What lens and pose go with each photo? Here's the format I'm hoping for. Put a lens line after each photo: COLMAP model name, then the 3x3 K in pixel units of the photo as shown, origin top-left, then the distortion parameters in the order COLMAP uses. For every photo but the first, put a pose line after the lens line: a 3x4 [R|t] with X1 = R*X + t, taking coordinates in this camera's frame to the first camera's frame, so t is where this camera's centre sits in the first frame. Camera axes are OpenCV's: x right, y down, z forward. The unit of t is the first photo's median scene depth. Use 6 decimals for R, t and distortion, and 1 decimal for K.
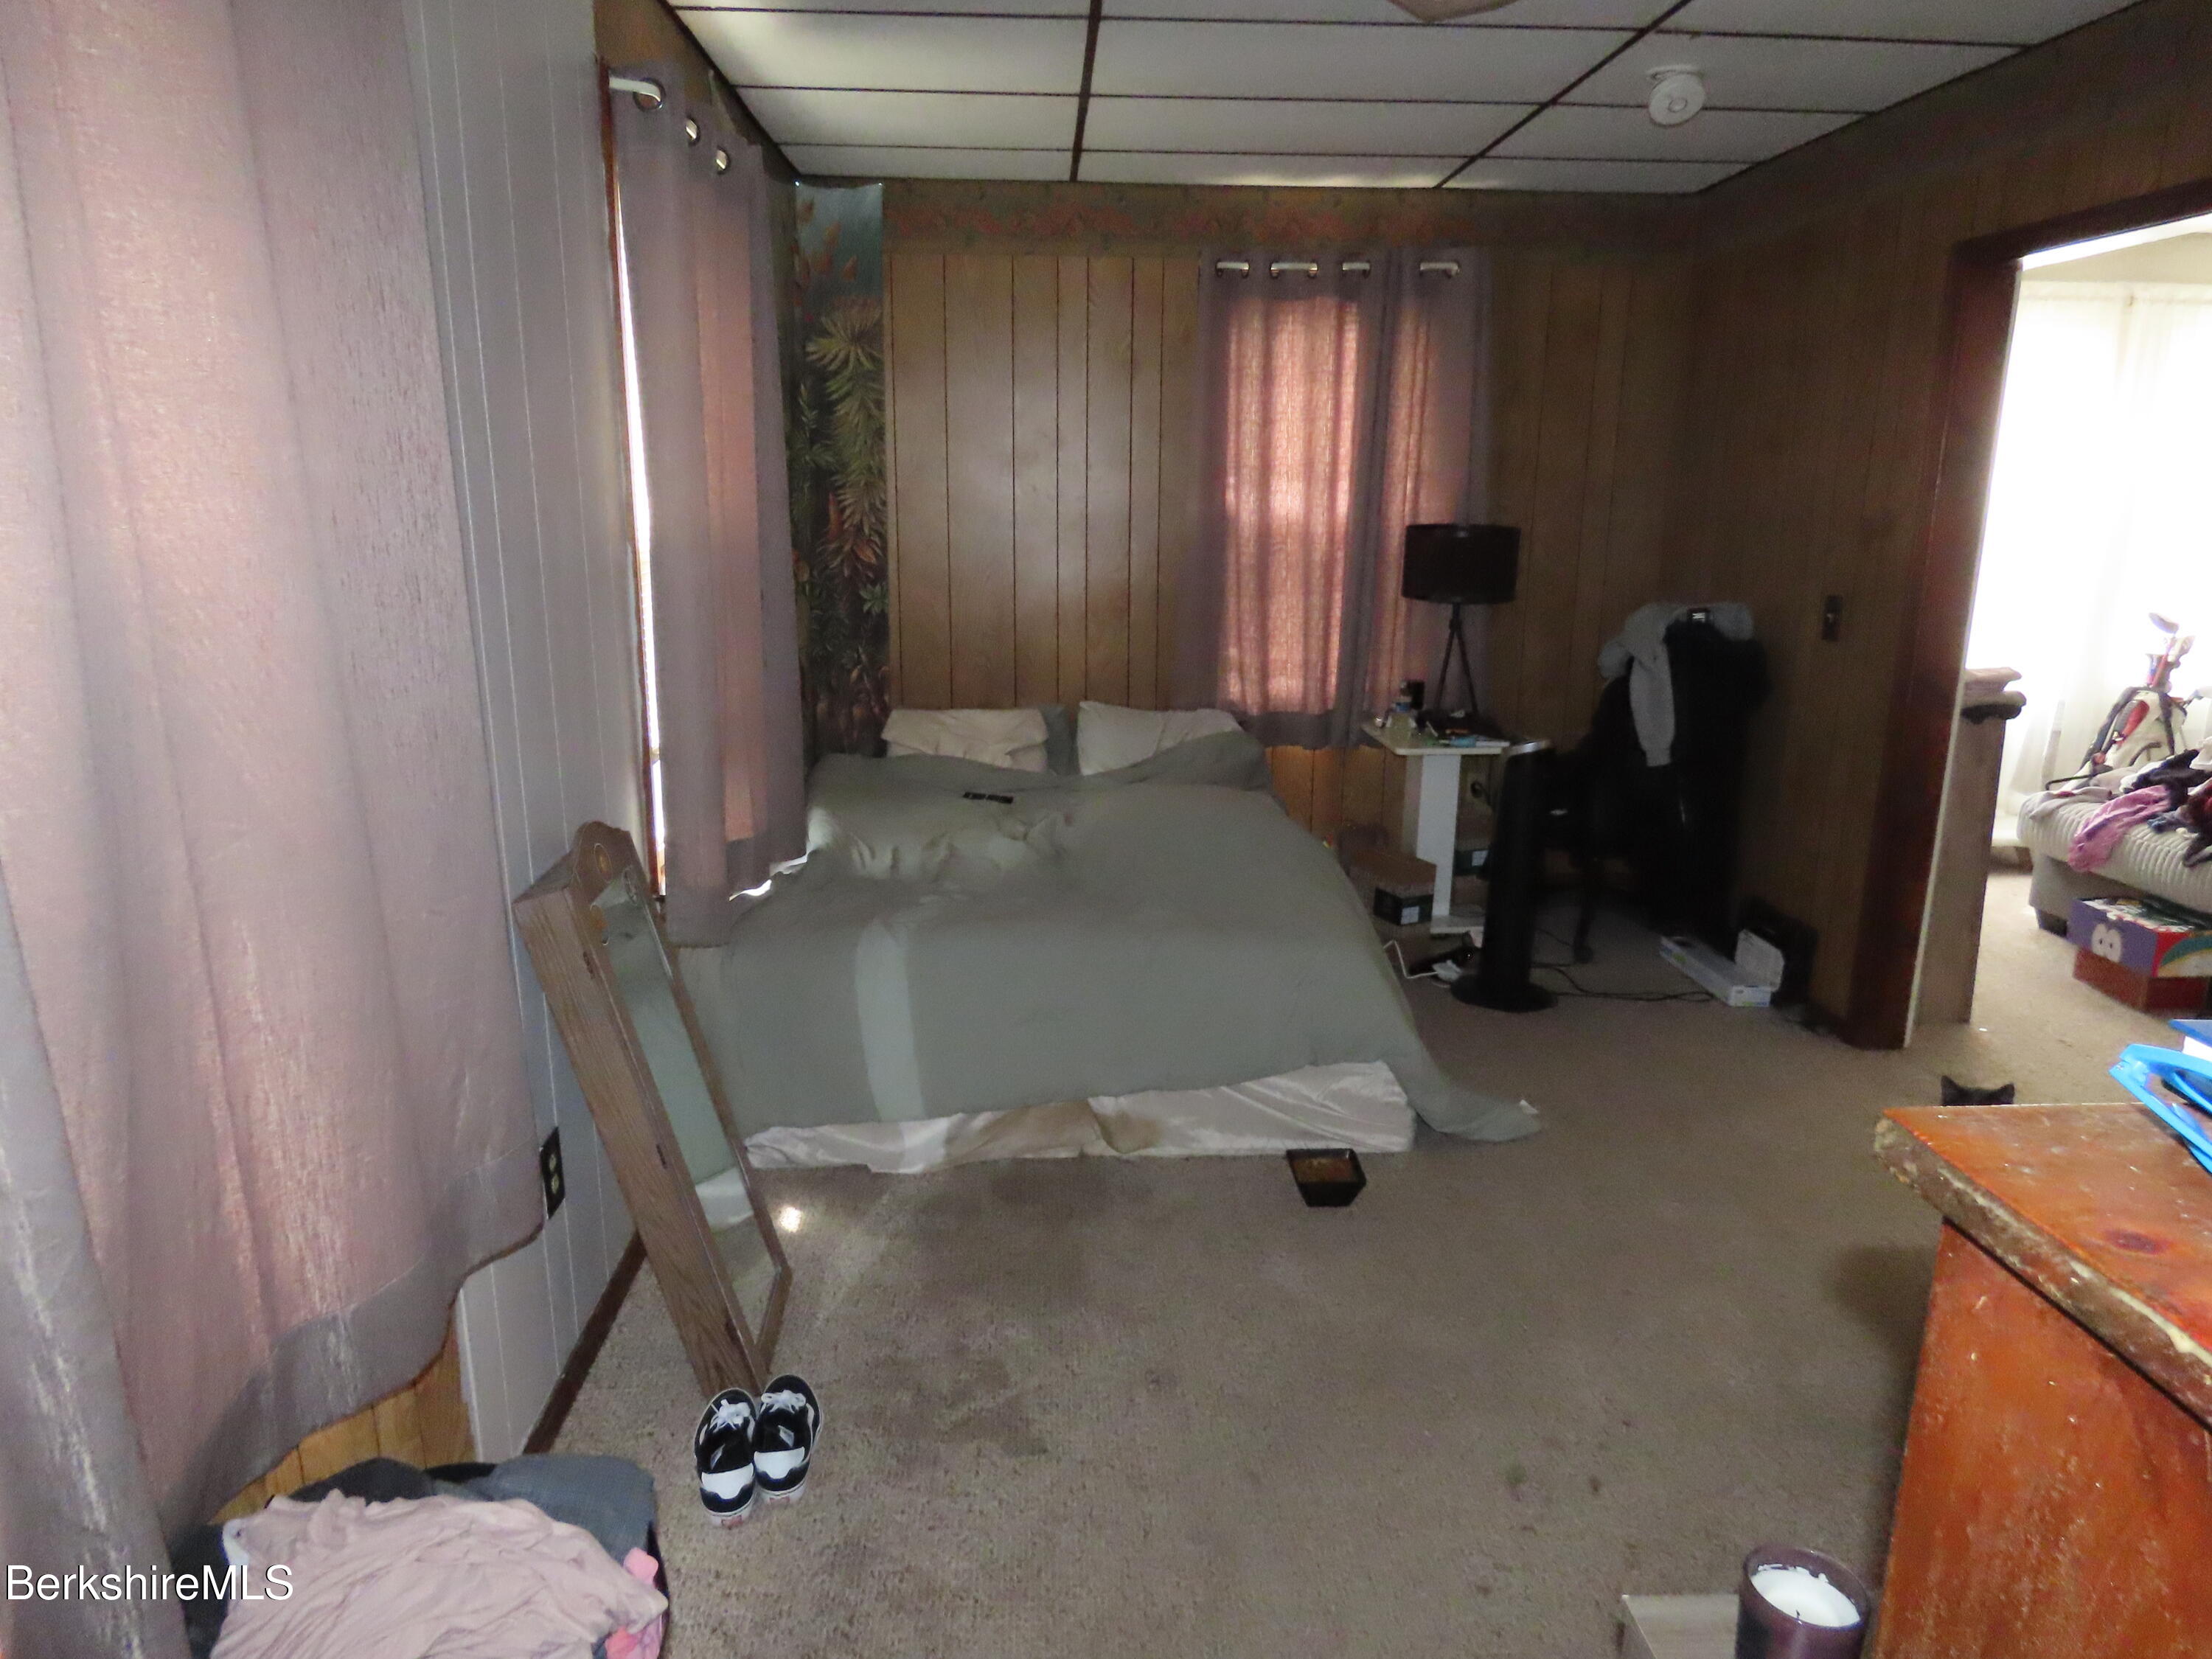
lens RADIAL K [[1387.0, 0, 1106.0], [0, 1387.0, 829.5], [0, 0, 1]] dist [0.001008, -0.017330]
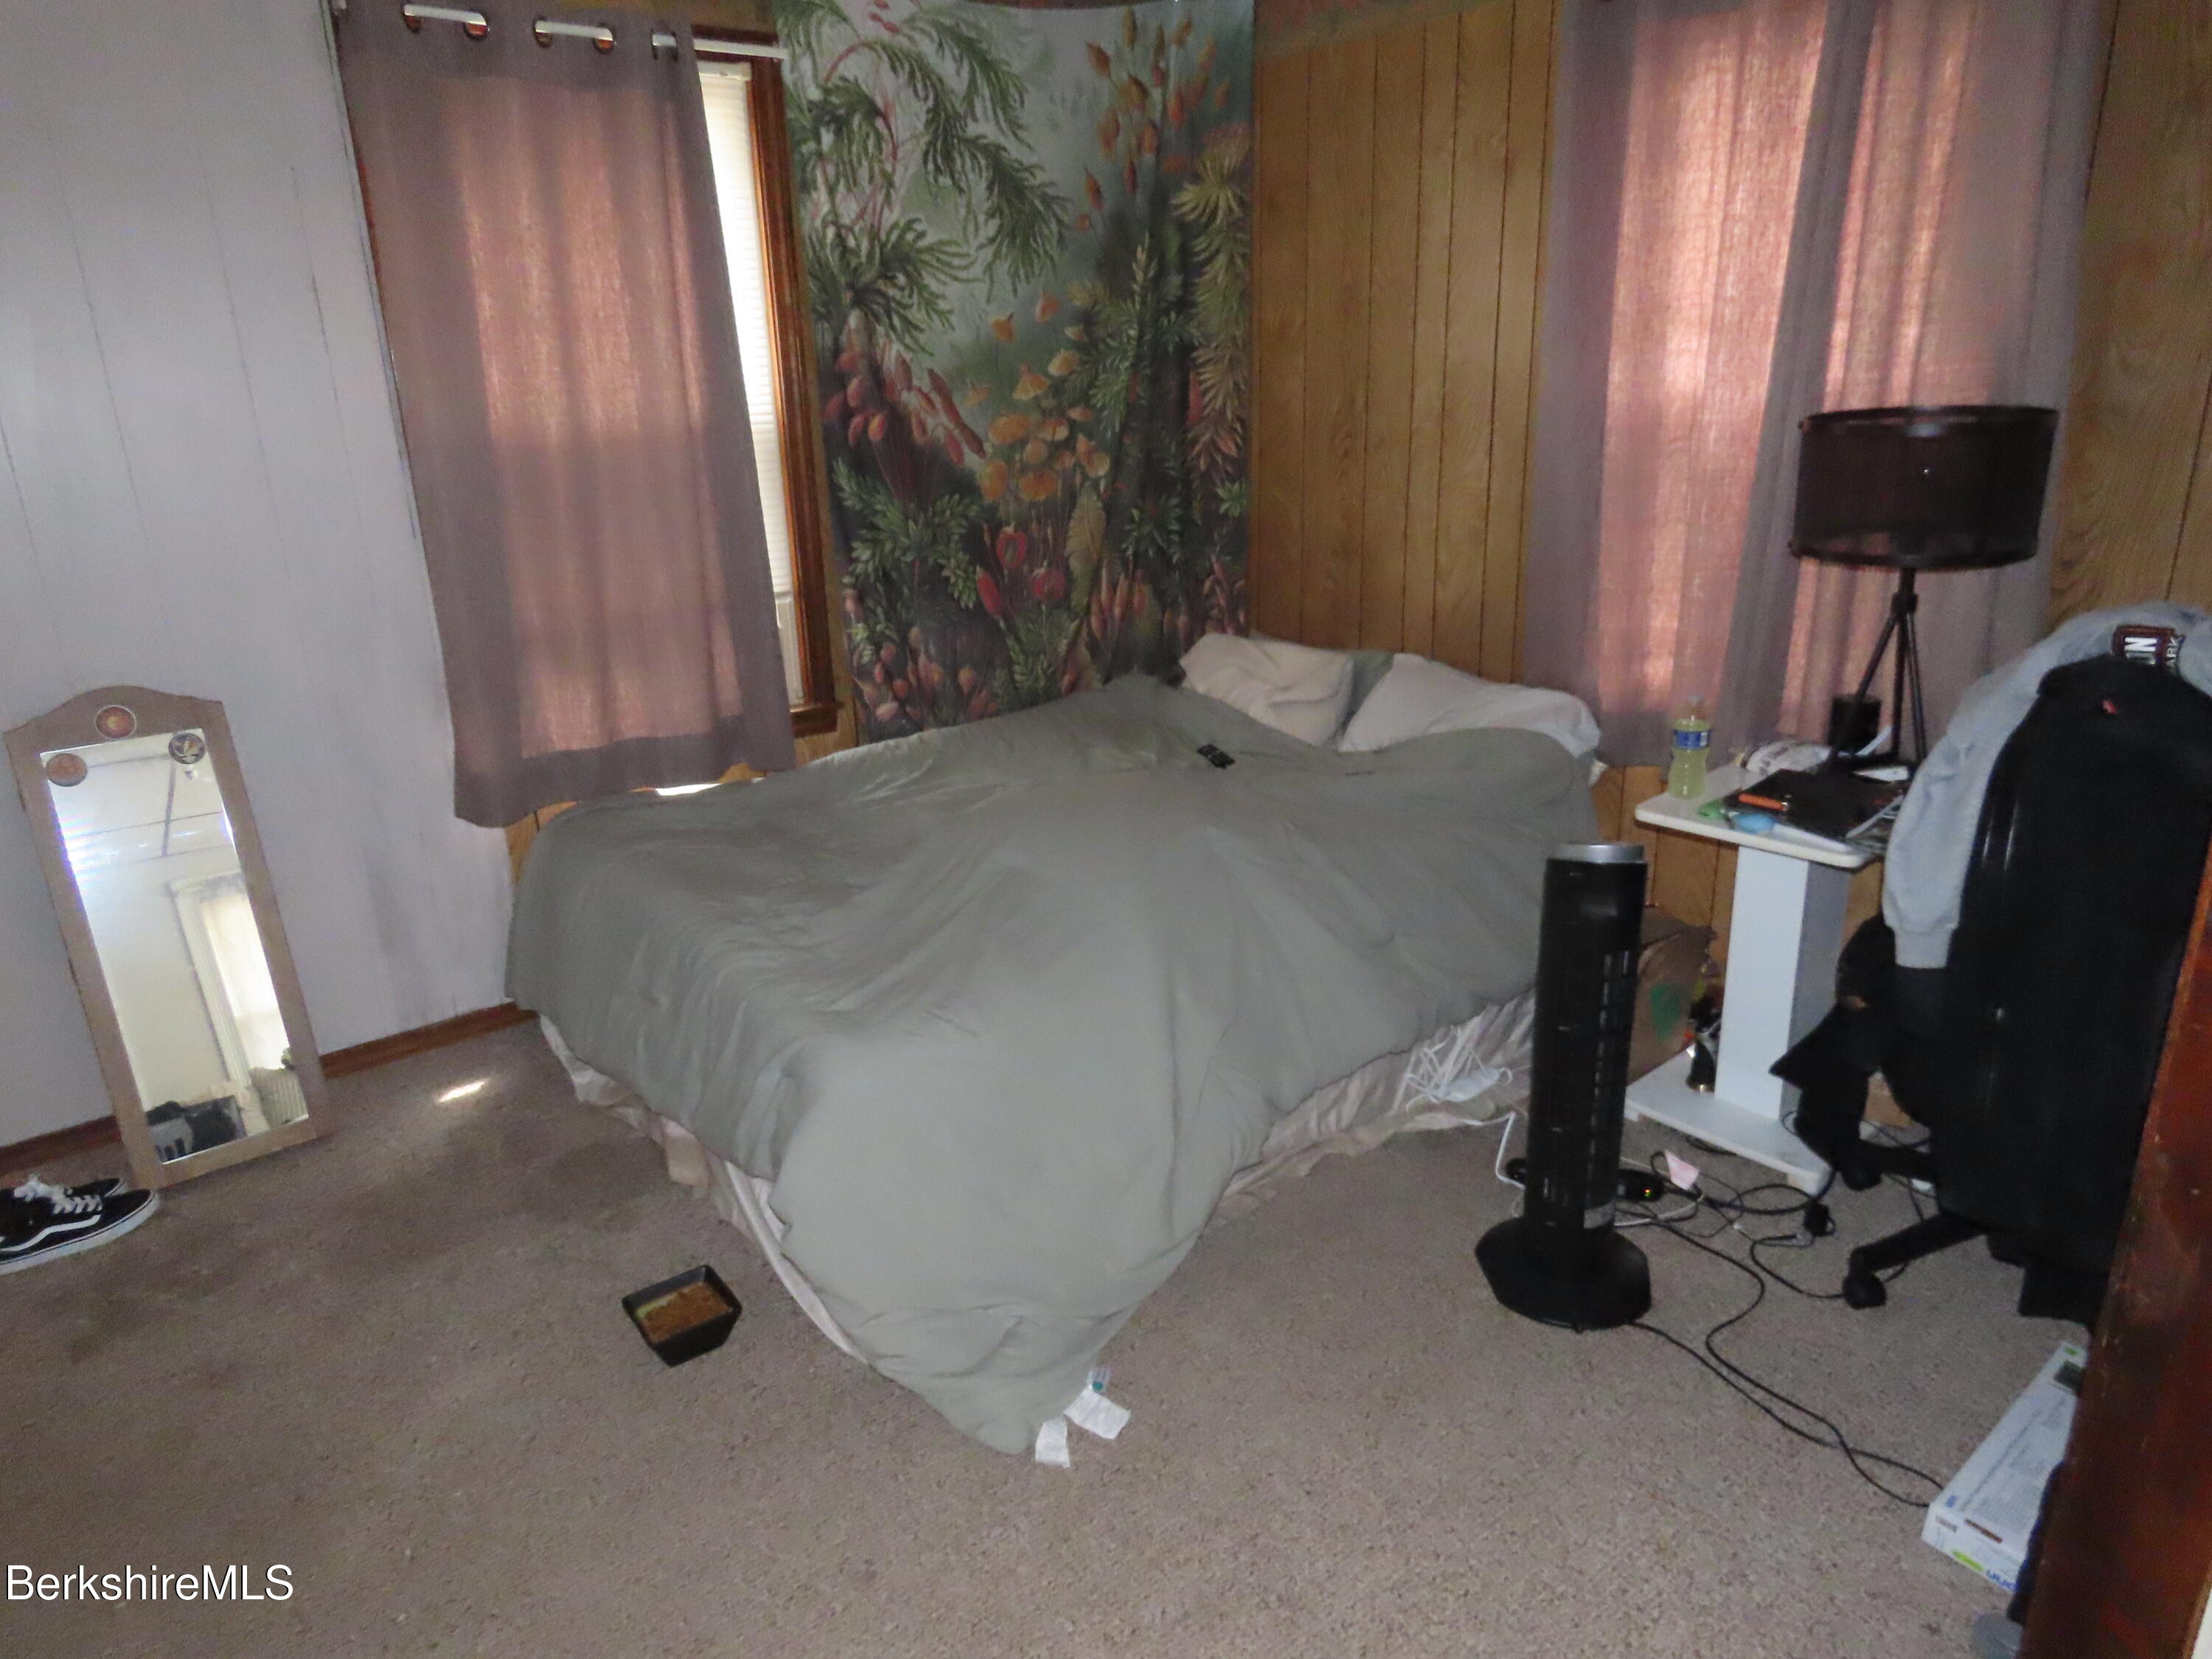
lens RADIAL K [[1362.8, 0, 1106.0], [0, 1362.8, 829.5], [0, 0, 1]] dist [-0.006298, -0.000923]
pose [[0.588453, 0.237289, -0.772928, 0.484321], [-0.163637, 0.971134, 0.173557, -0.103069], [0.791799, 0.024350, 0.610296, 0.442168]]
